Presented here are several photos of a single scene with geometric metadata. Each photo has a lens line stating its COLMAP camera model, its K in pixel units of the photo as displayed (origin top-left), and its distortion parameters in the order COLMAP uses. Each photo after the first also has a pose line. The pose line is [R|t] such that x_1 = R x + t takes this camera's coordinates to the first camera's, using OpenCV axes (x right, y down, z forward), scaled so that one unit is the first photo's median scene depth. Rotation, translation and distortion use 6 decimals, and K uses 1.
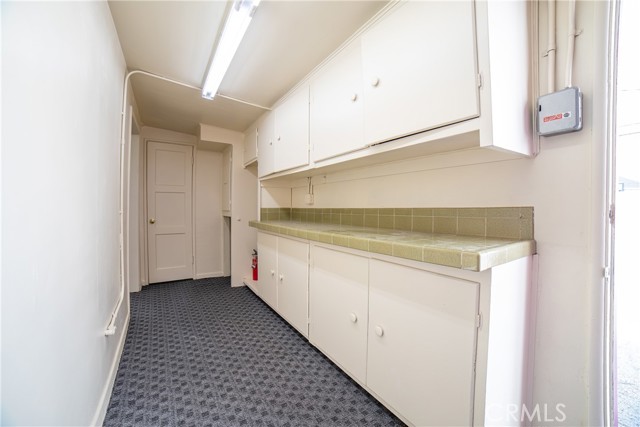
lens RADIAL K [[261.4, 0, 326.0], [0, 261.4, 209.0], [0, 0, 1]] dist [-0.101036, 0.033636]
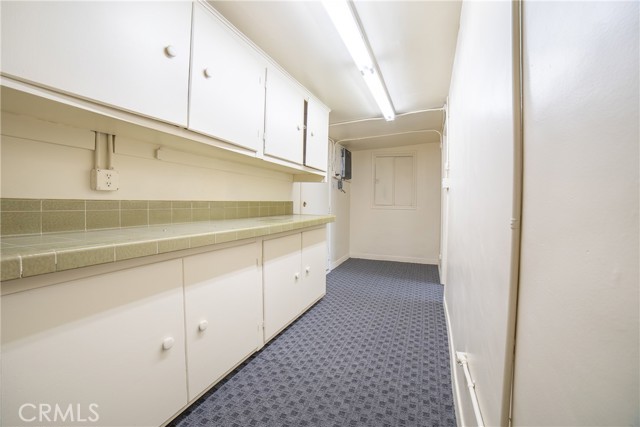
lens RADIAL K [[261.4, 0, 326.0], [0, 261.4, 209.0], [0, 0, 1]] dist [-0.101036, 0.033636]
pose [[-0.581047, -0.026884, 0.813426, -1.000353], [-0.008829, 0.999604, 0.026730, -0.004339], [-0.813822, 0.008350, -0.581054, 1.441648]]
